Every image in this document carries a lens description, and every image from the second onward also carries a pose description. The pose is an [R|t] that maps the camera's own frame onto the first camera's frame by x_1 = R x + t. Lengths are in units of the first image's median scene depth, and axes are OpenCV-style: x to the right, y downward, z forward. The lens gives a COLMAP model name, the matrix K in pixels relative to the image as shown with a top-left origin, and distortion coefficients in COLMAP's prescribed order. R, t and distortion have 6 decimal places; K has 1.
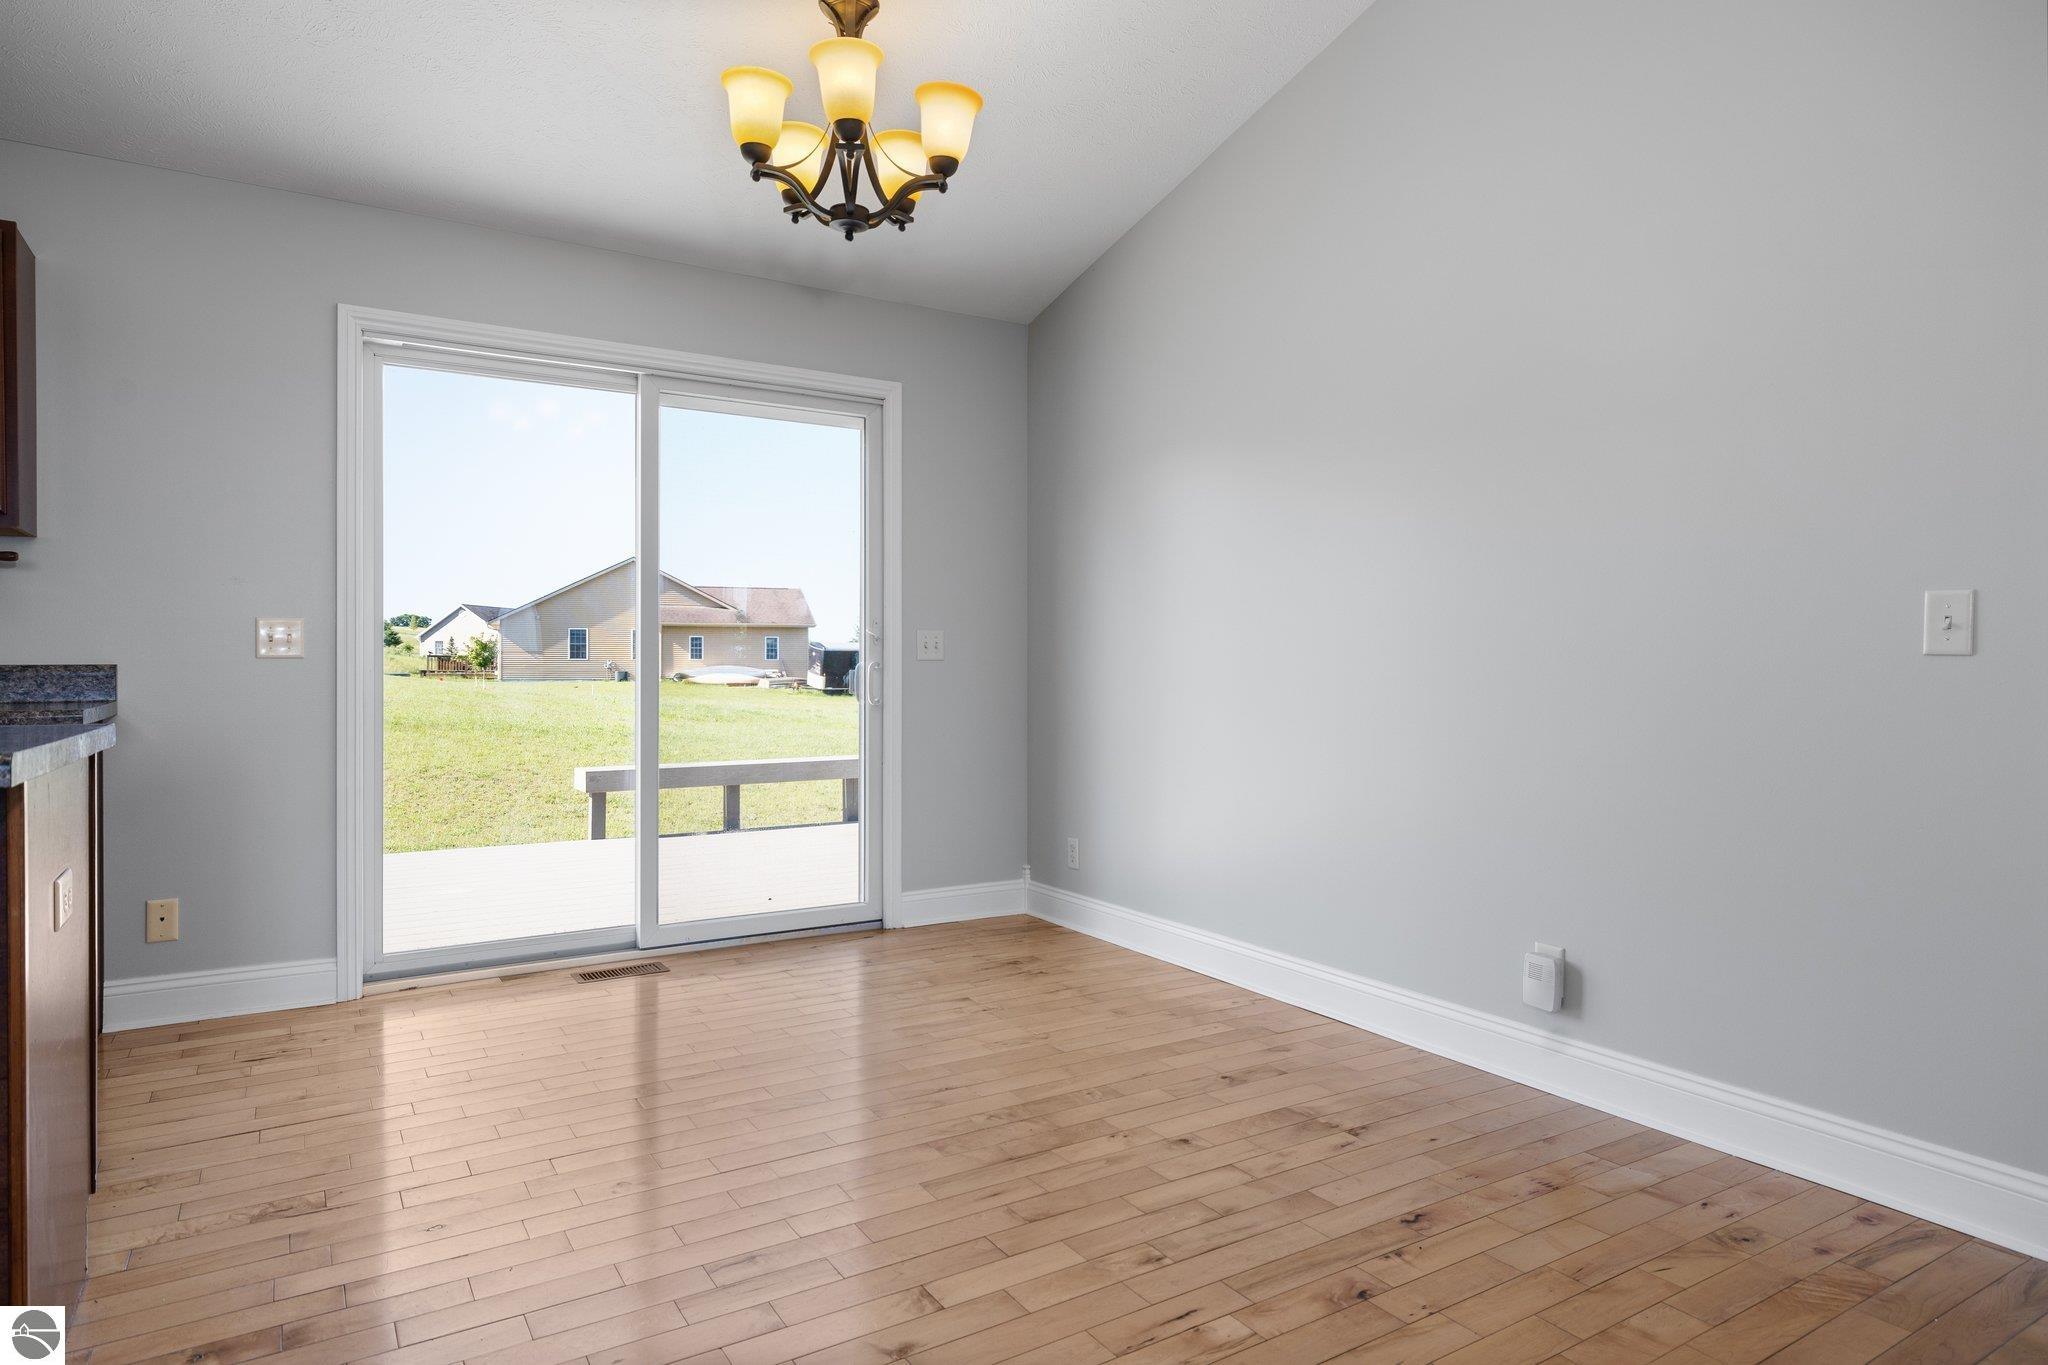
lens RADIAL K [[1168.8, 0, 1012.8], [0, 1168.8, 665.5], [0, 0, 1]] dist [0.000443, 0.000910]
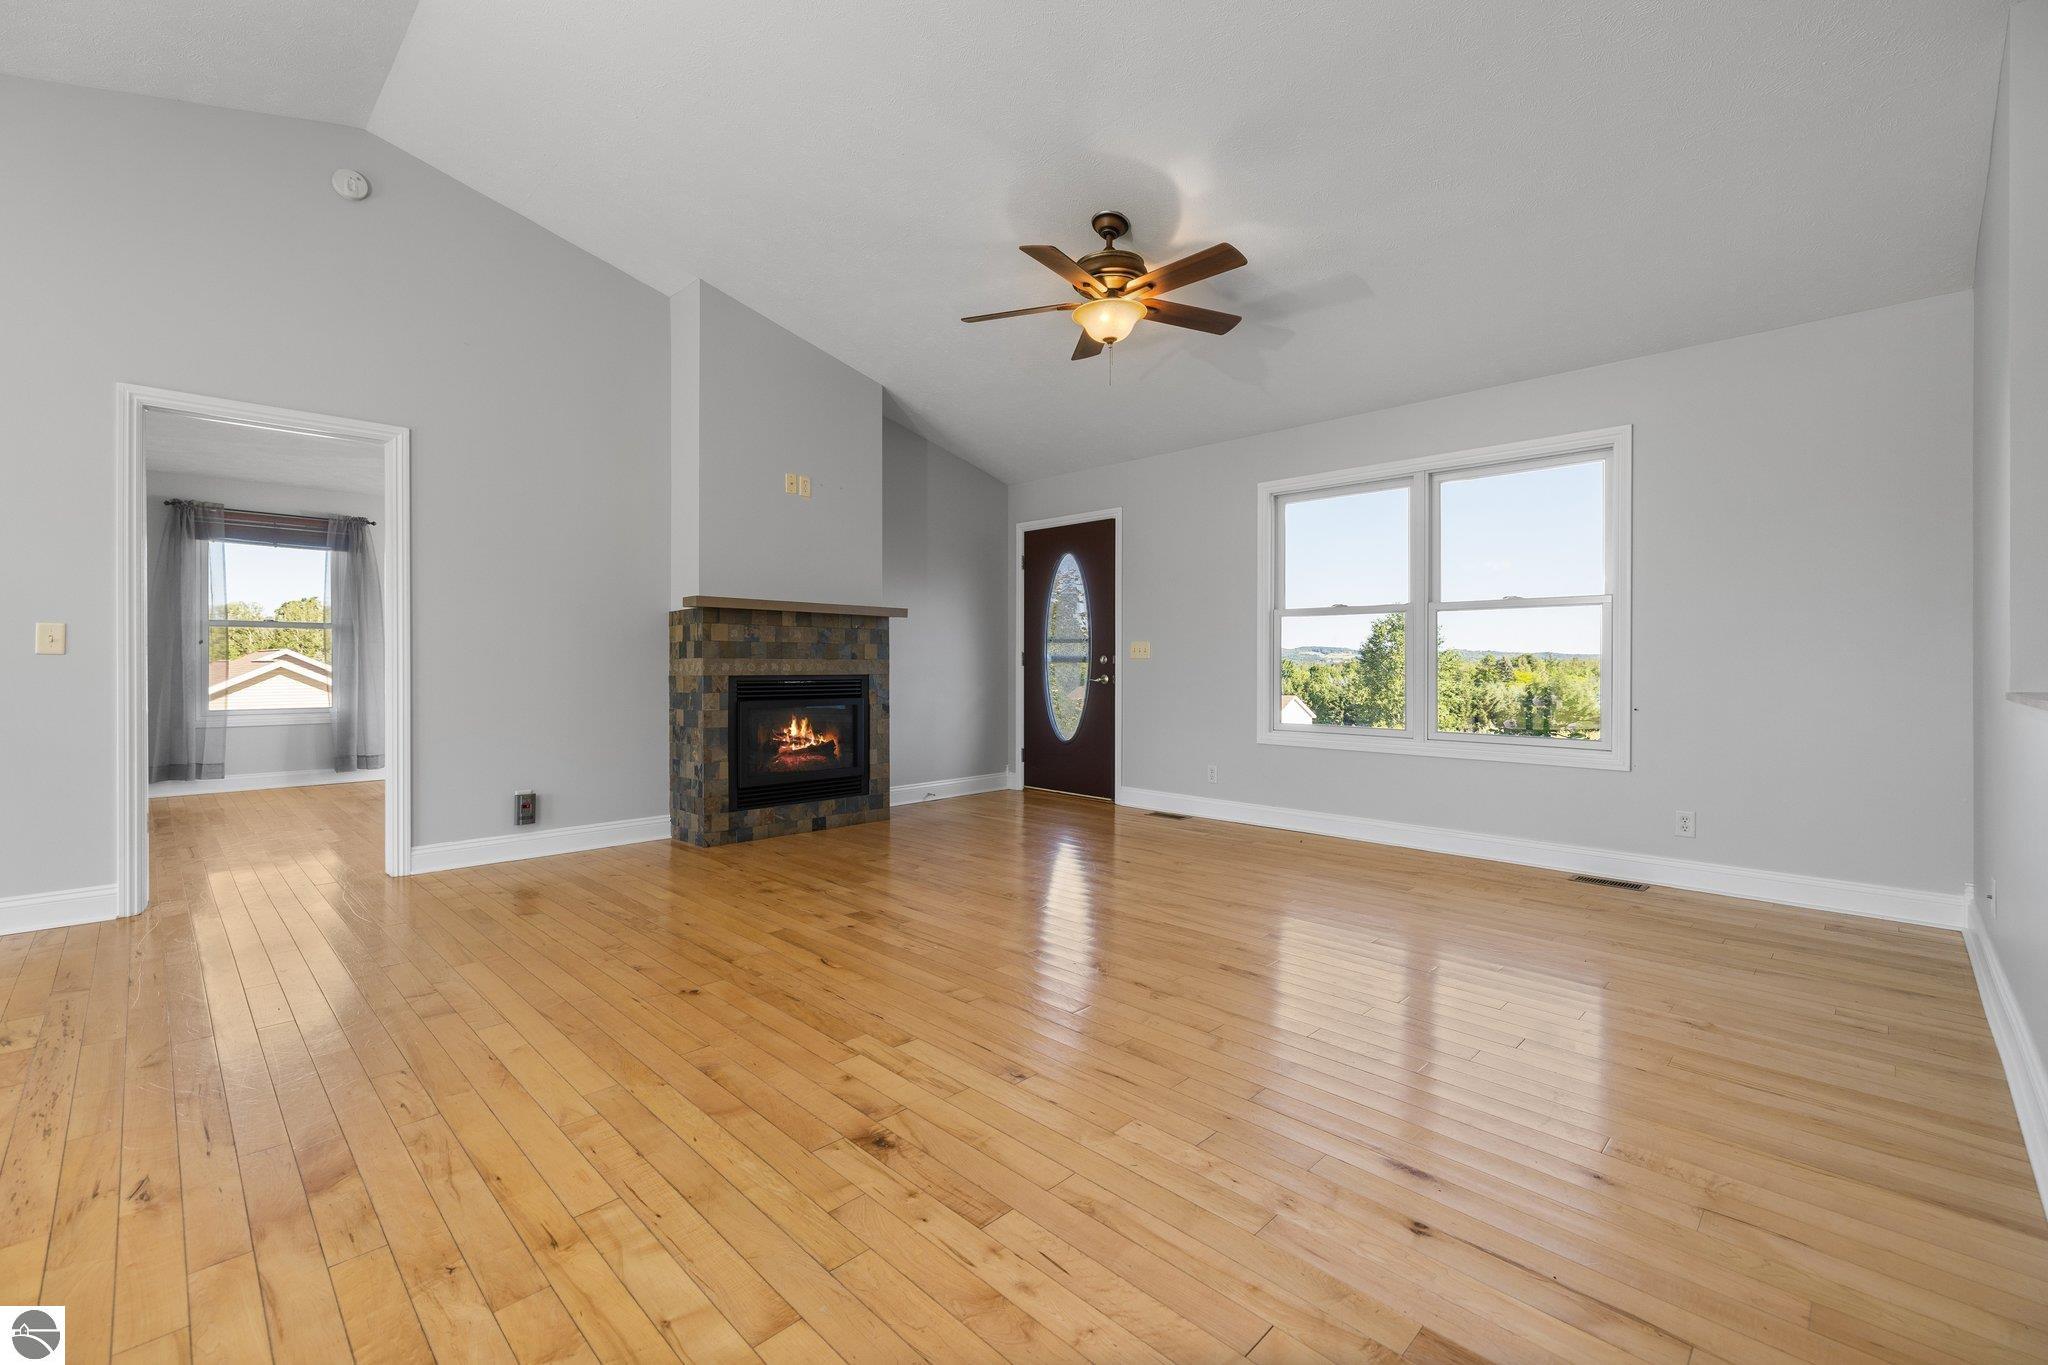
lens RADIAL K [[867.1, 0, 1017.8], [0, 867.1, 667.0], [0, 0, 1]] dist [0.001156, 0.000427]
pose [[-0.229792, -0.005485, 0.973224, -0.652789], [-0.002219, 0.999984, 0.005112, 0.001376], [-0.973237, -0.000985, -0.229801, -0.188359]]
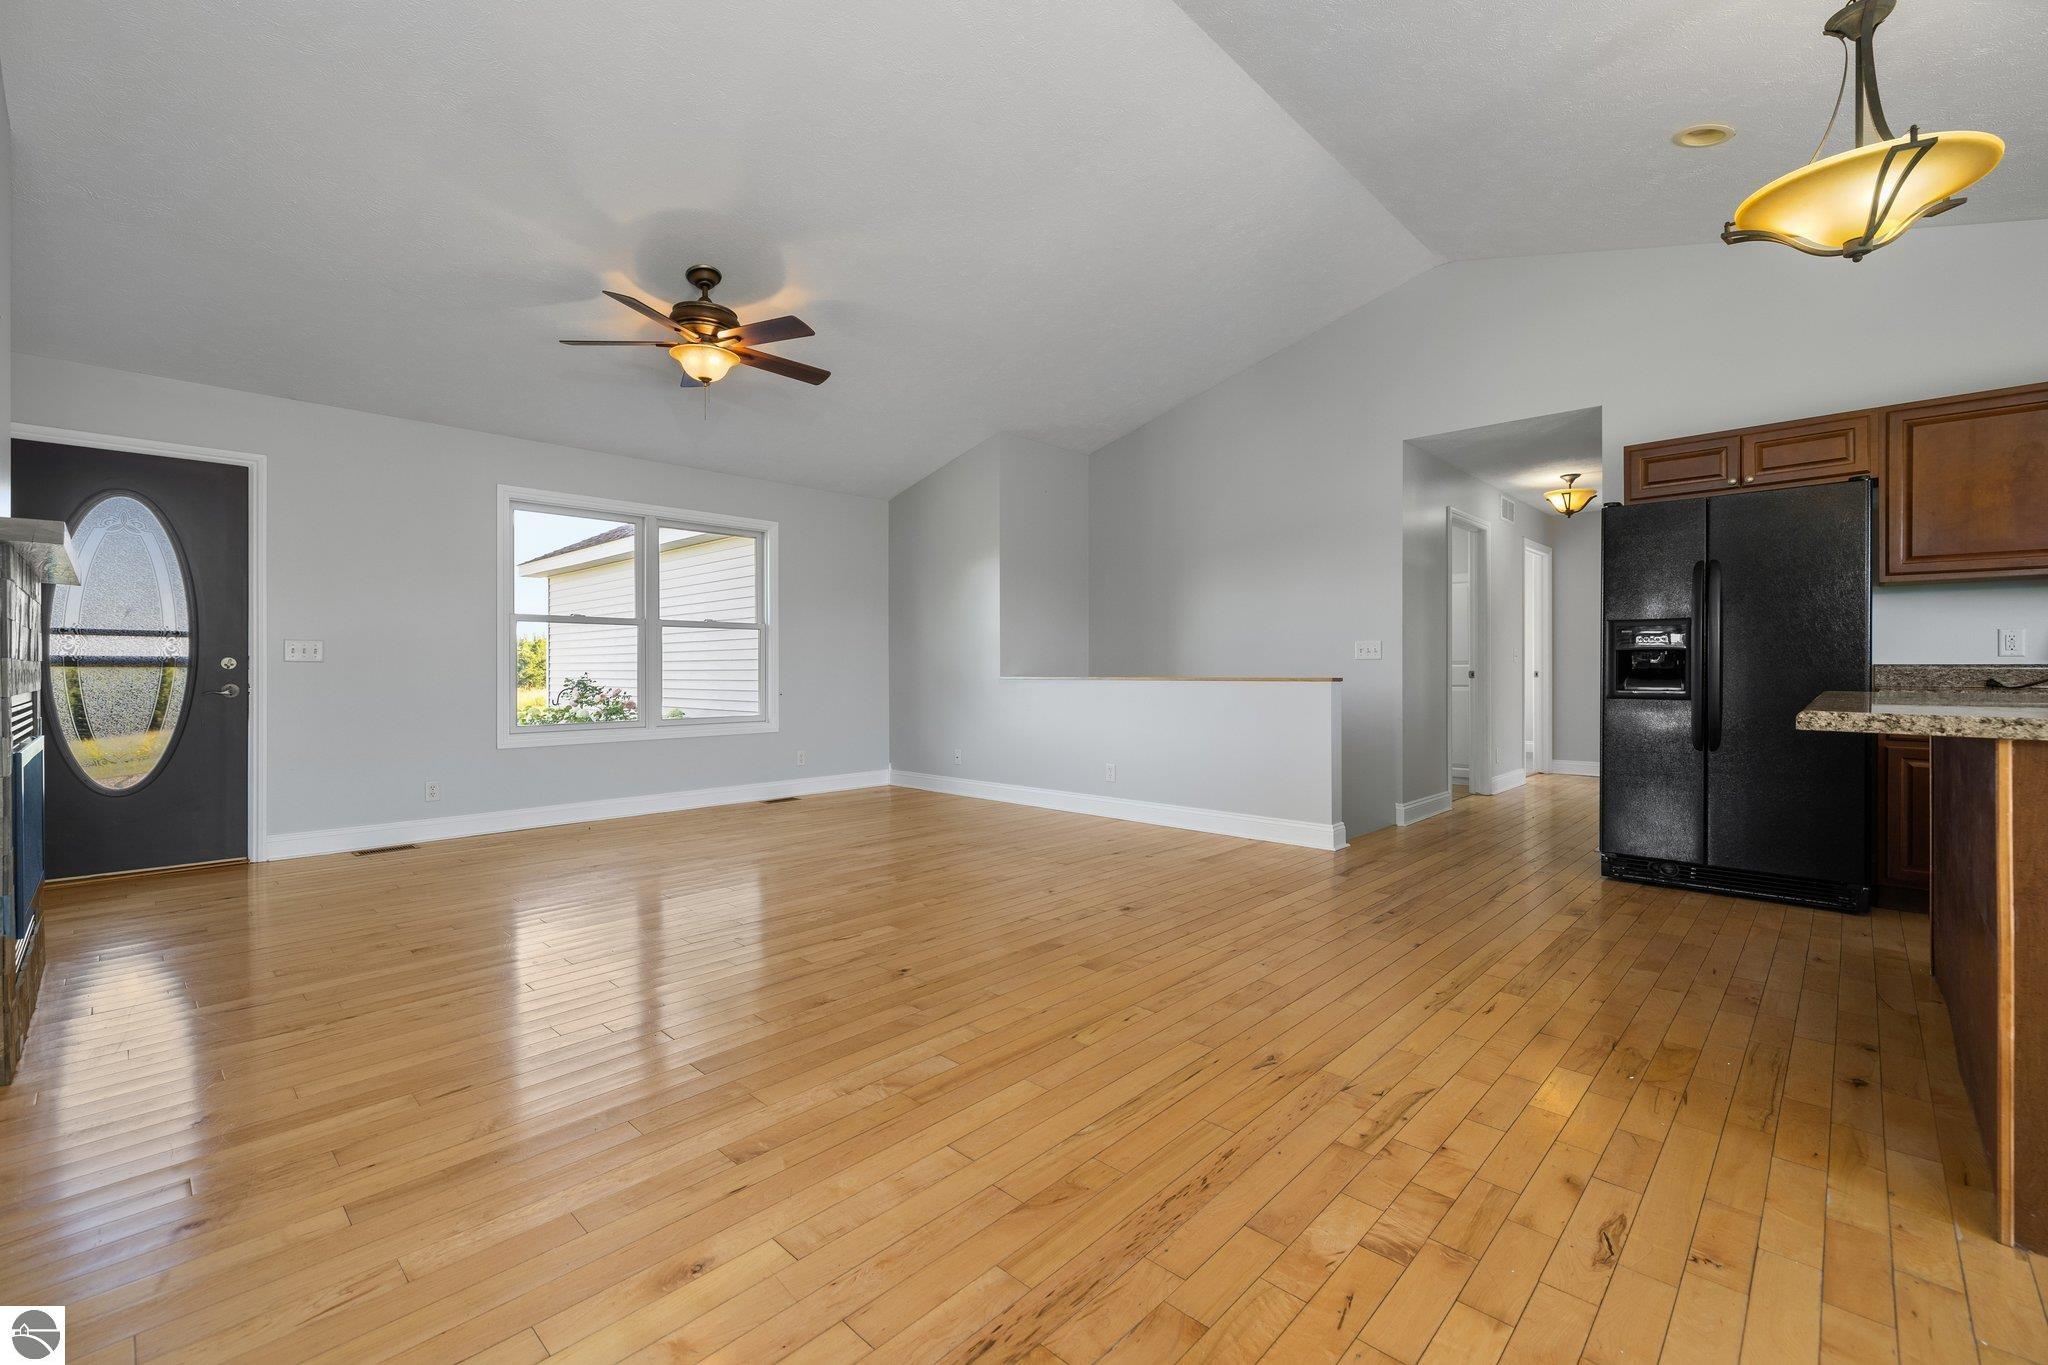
lens RADIAL K [[867.1, 0, 1013.3], [0, 867.1, 669.6], [0, 0, 1]] dist [0.001156, 0.000427]
pose [[-0.969902, 0.001756, -0.243488, 0.214134], [0.001295, 0.999997, 0.002053, 0.003413], [0.243490, 0.001676, -0.969902, 0.699407]]
